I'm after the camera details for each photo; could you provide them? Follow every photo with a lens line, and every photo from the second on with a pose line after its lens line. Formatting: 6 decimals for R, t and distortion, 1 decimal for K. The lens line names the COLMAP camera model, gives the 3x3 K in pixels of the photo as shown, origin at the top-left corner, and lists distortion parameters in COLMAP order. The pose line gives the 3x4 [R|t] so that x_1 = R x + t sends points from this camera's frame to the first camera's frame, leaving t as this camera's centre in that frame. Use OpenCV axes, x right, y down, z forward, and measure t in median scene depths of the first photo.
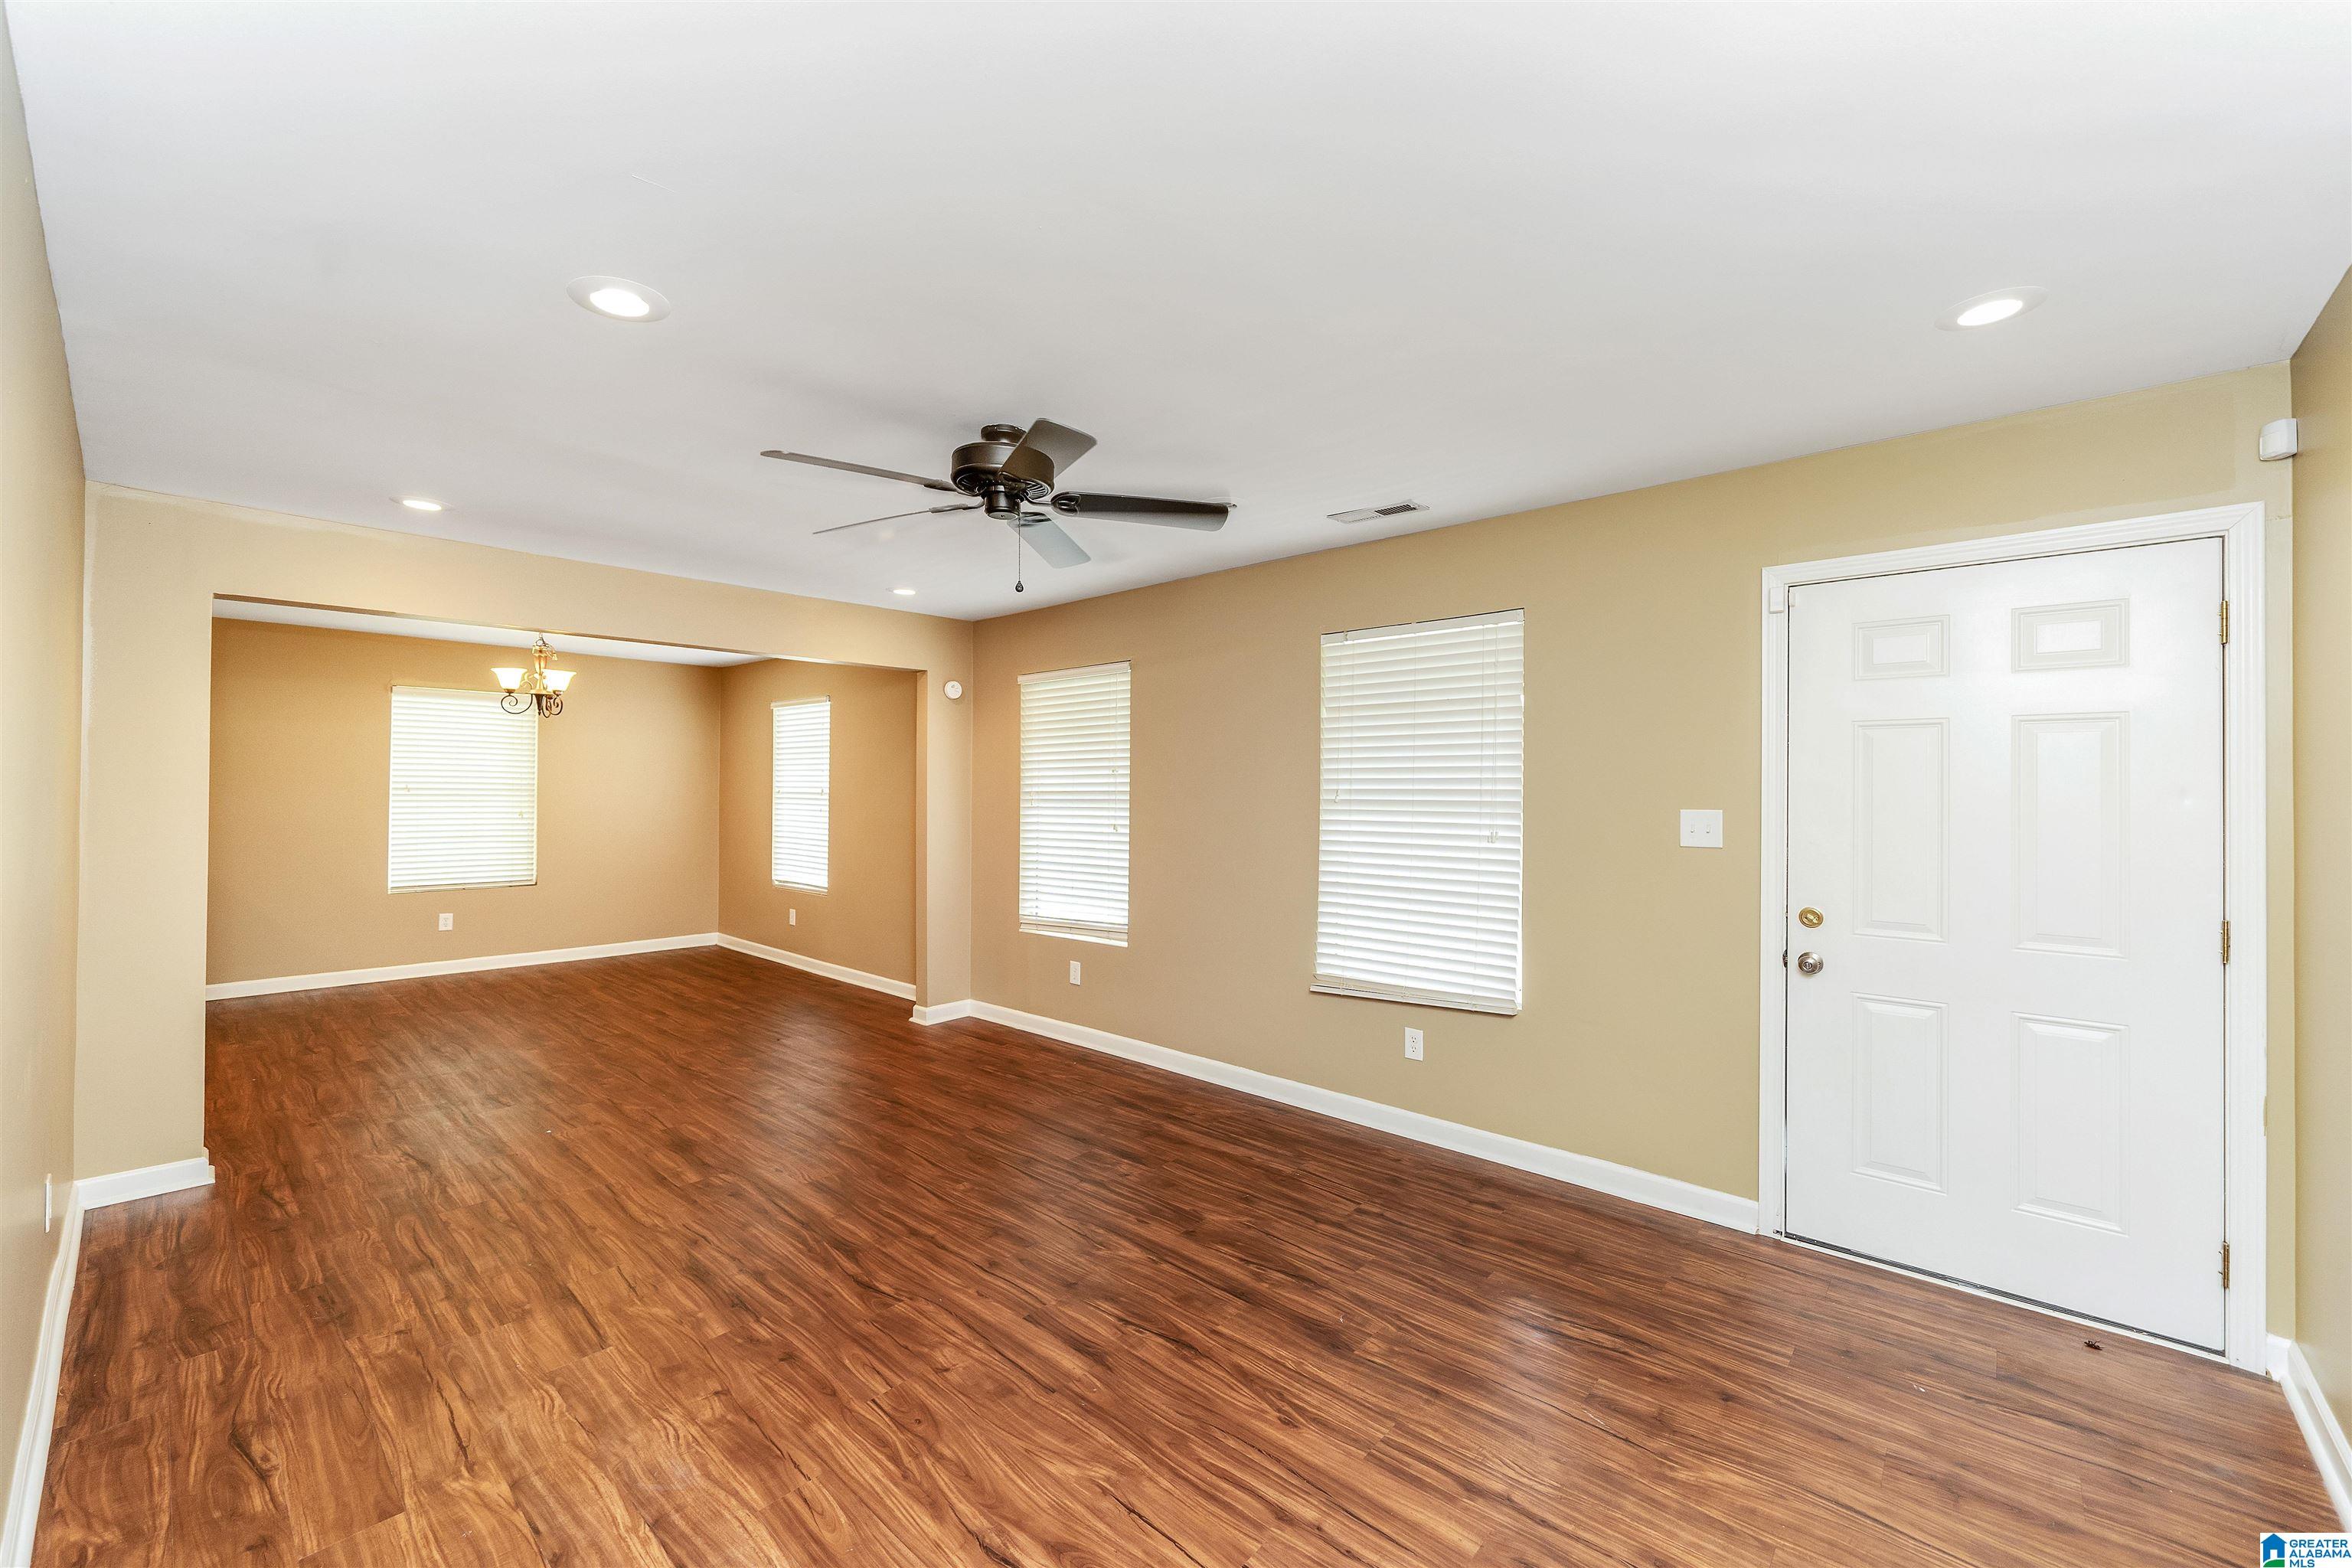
lens RADIAL K [[920.5, 0, 1127.7], [0, 920.5, 795.9], [0, 0, 1]] dist [-0.003698, -0.000022]
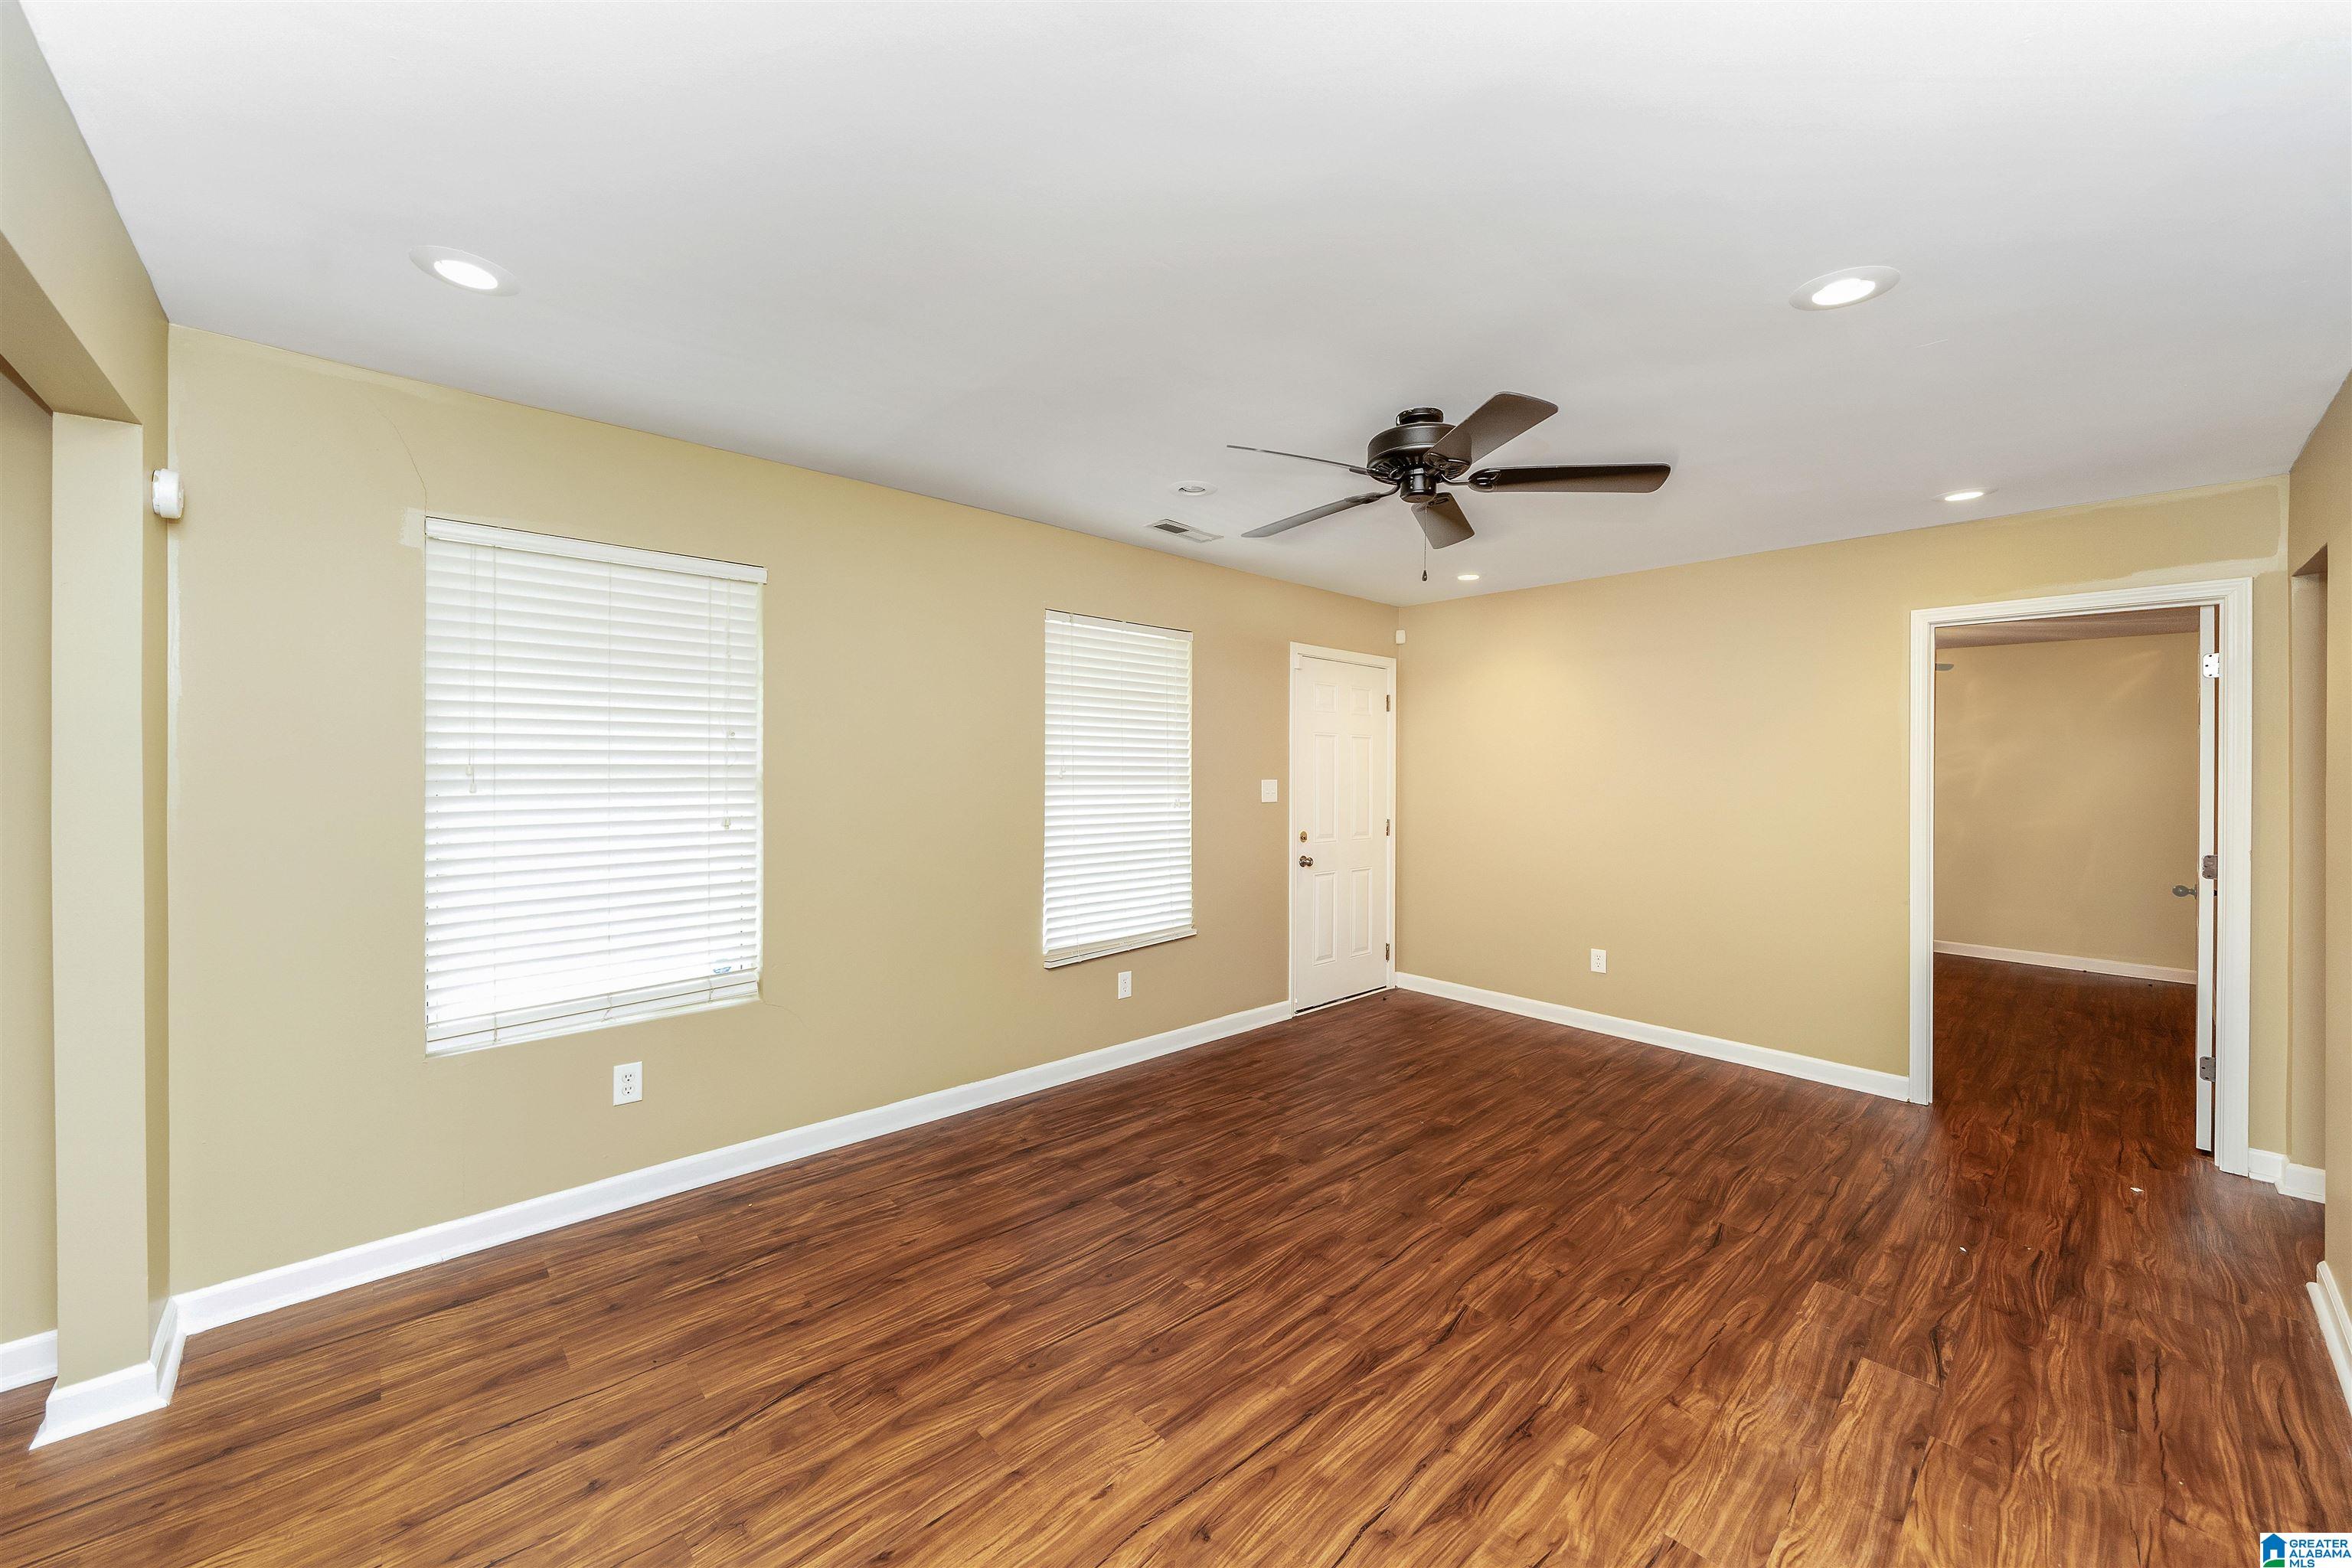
lens RADIAL K [[920.5, 0, 1177.1], [0, 920.5, 784.1], [0, 0, 1]] dist [-0.003698, -0.000022]
pose [[0.046835, -0.021261, 0.998676, -1.139698], [-0.004057, 0.999761, 0.021475, -0.012054], [-0.998894, -0.005057, 0.046737, 1.191424]]
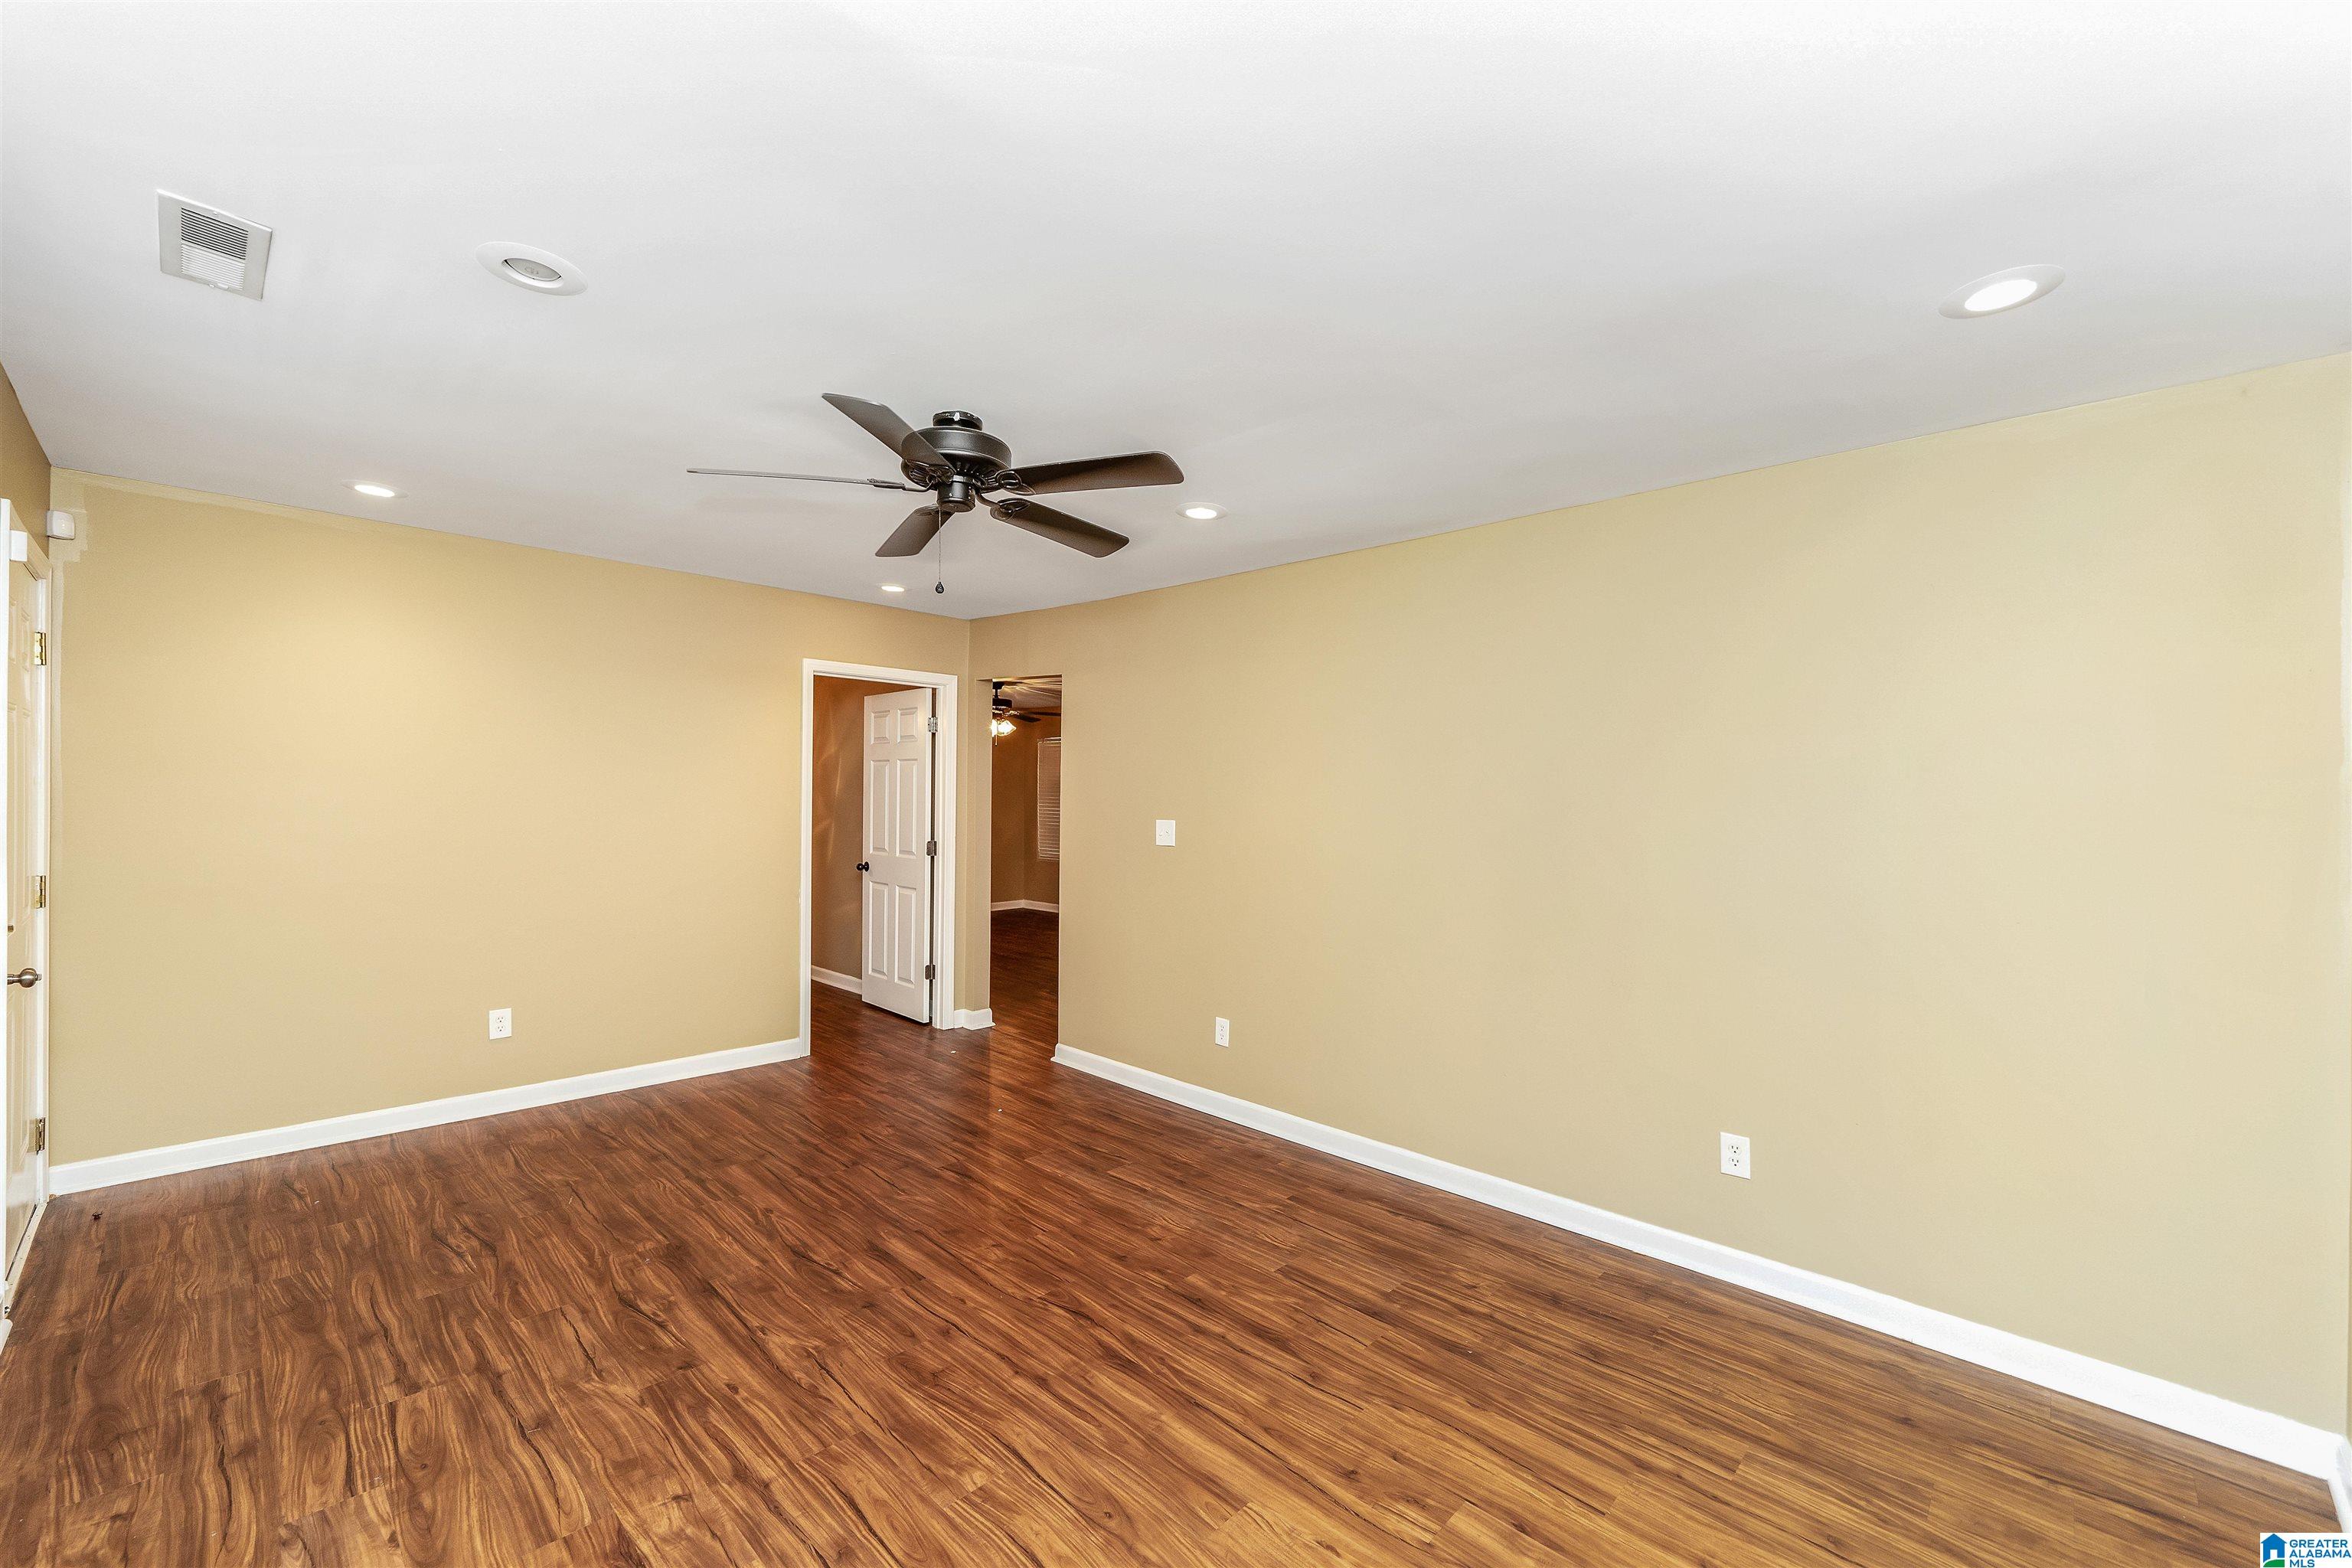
lens RADIAL K [[920.5, 0, 1187.0], [0, 920.5, 782.9], [0, 0, 1]] dist [-0.003698, -0.000022]
pose [[-0.999227, -0.023474, -0.031533, -0.346953], [-0.023170, 0.999682, -0.009952, -0.024898], [0.031756, -0.009213, -0.999453, 1.940105]]
